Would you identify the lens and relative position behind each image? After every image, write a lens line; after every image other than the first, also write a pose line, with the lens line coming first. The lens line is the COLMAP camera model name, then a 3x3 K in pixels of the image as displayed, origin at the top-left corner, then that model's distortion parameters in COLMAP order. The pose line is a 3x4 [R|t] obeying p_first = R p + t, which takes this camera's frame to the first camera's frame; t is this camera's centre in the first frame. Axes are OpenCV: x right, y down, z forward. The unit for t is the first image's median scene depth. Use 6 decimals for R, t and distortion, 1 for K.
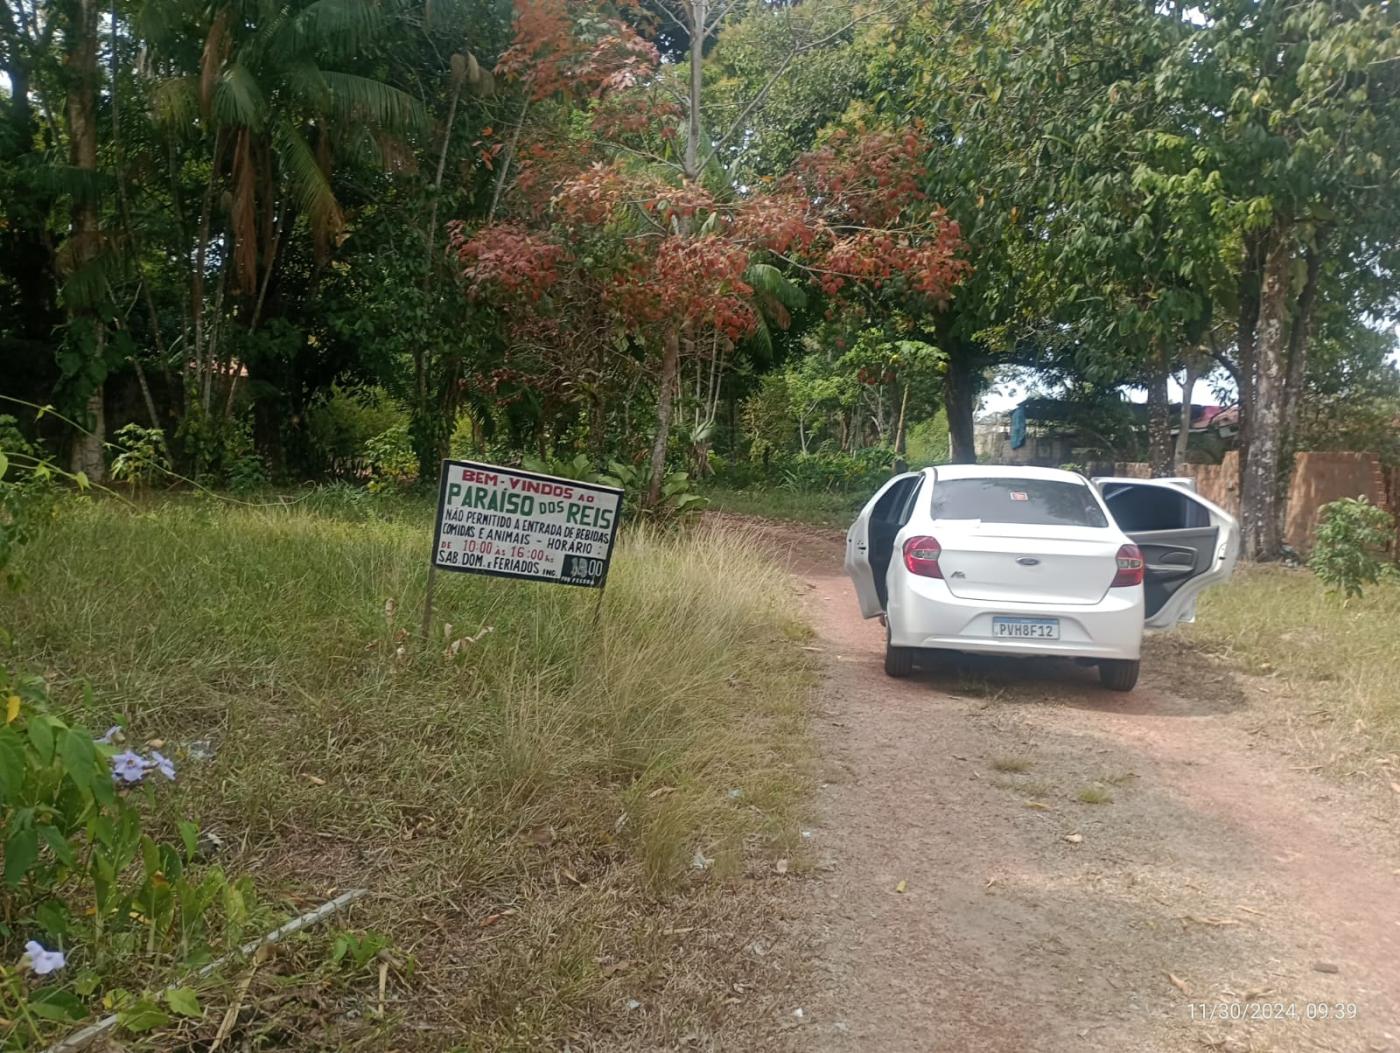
lens RADIAL K [[1016.9, 0, 739.5], [0, 1016.9, 496.6], [0, 0, 1]] dist [0.058798, -0.000210]
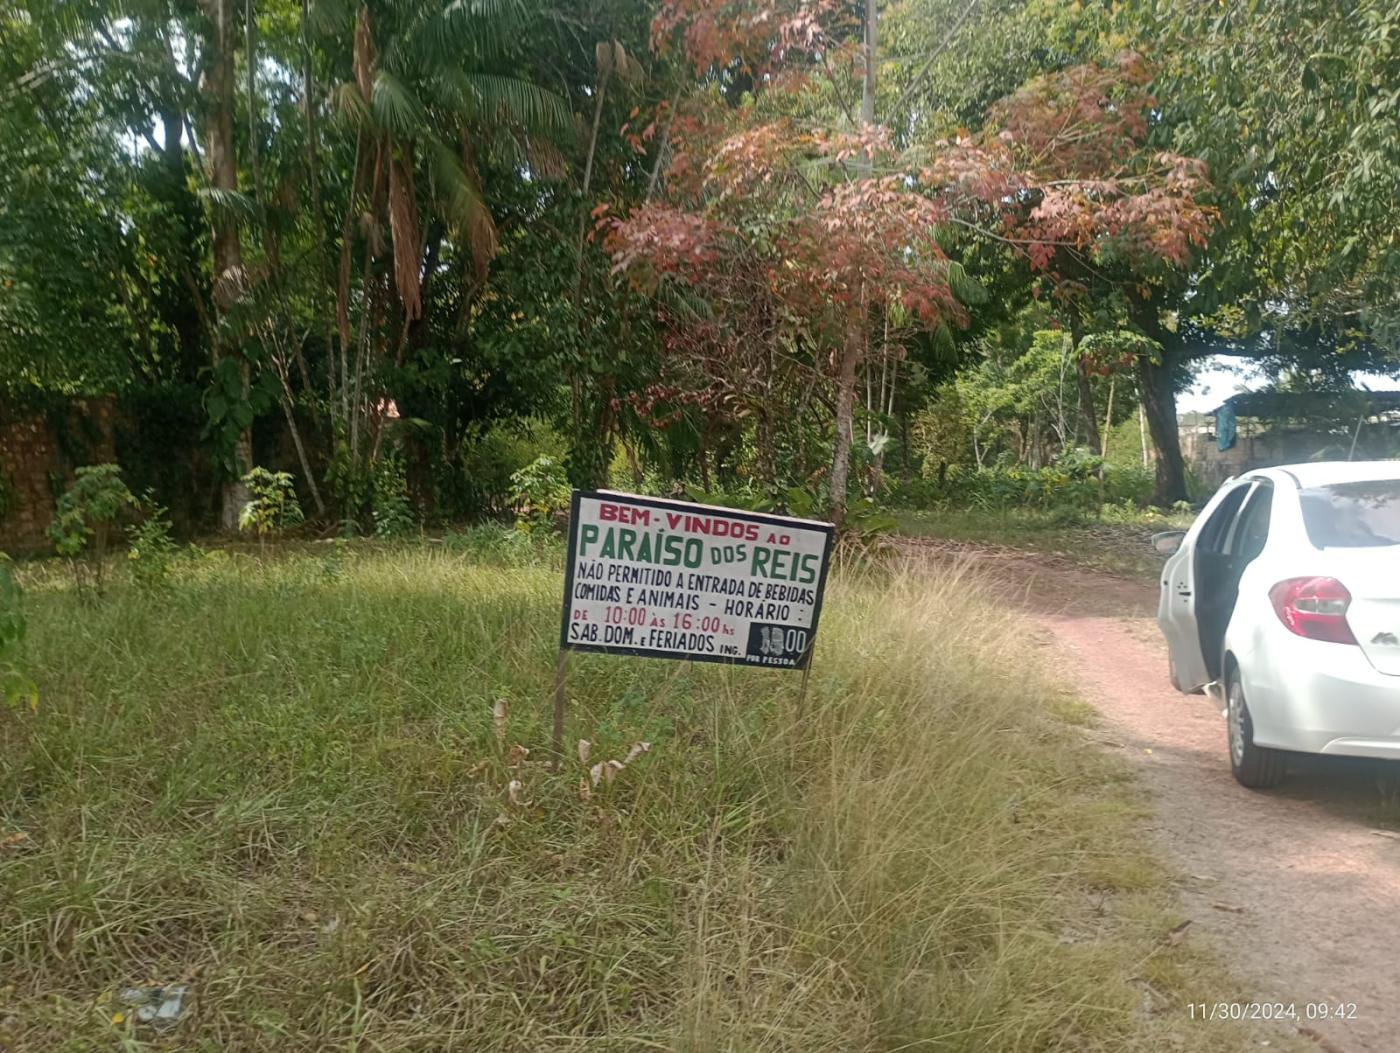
lens RADIAL K [[1016.9, 0, 739.5], [0, 1016.9, 496.6], [0, 0, 1]] dist [0.058798, -0.000210]
pose [[0.986780, -0.044870, -0.155730, -0.069177], [0.041425, 0.998821, -0.025300, -0.010002], [0.156682, 0.018514, 0.987476, 0.327607]]
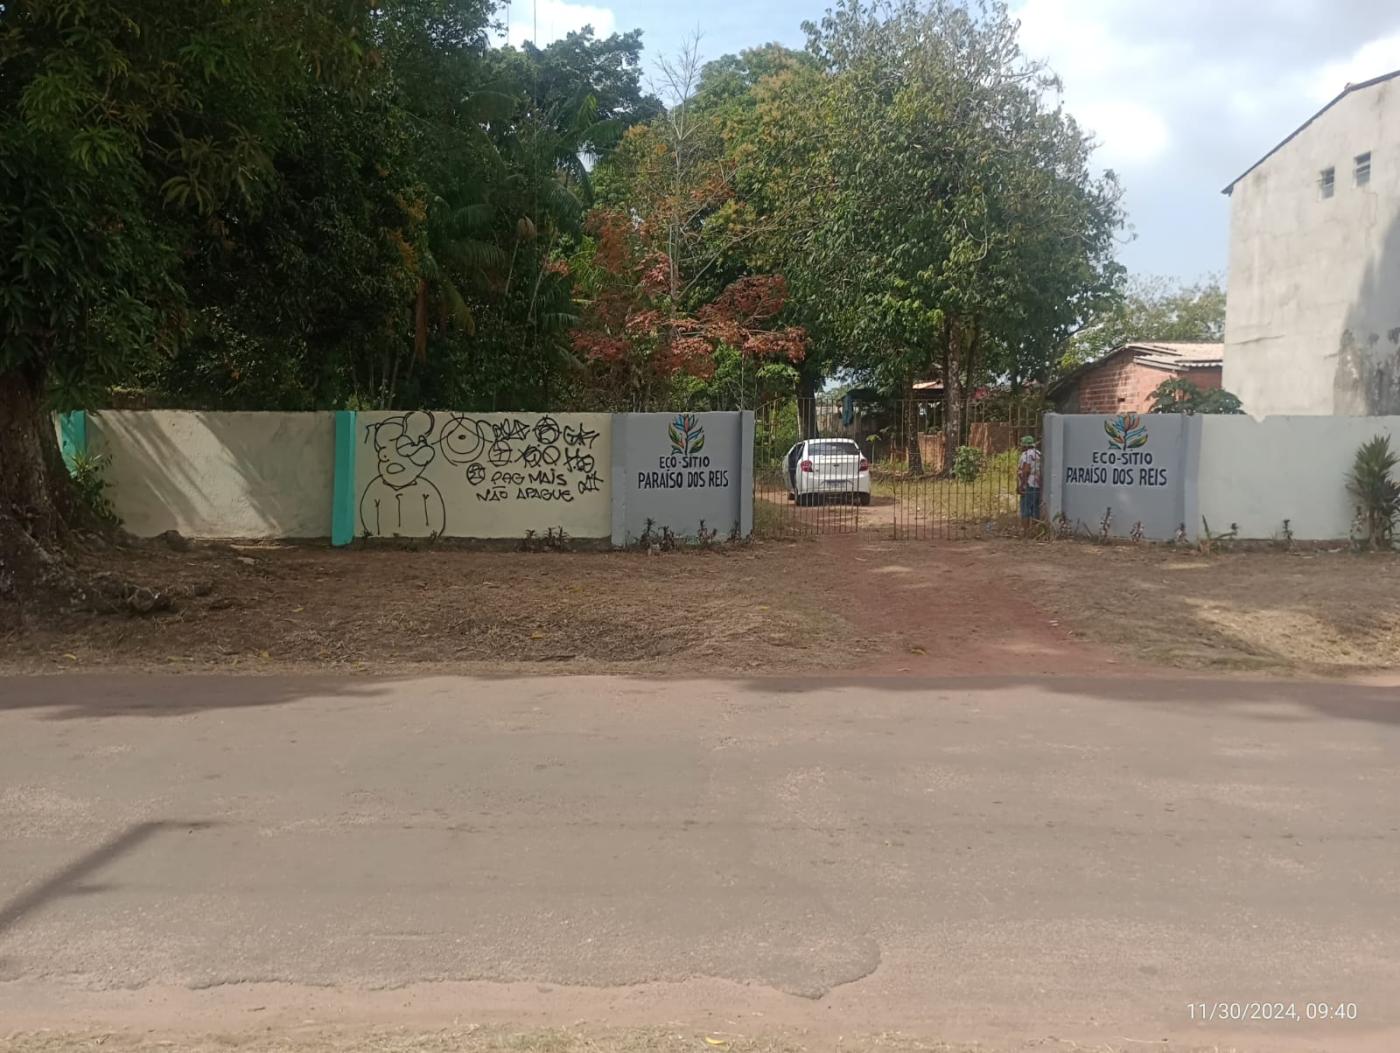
lens RADIAL K [[1114.0, 0, 699.0], [0, 1114.0, 539.8], [0, 0, 1]] dist [0.052596, -0.051292]
pose [[0.991406, -0.058298, 0.117109, -0.656561], [0.052199, 0.997149, 0.054490, 0.085345], [-0.119952, -0.047909, 0.991623, -2.782812]]
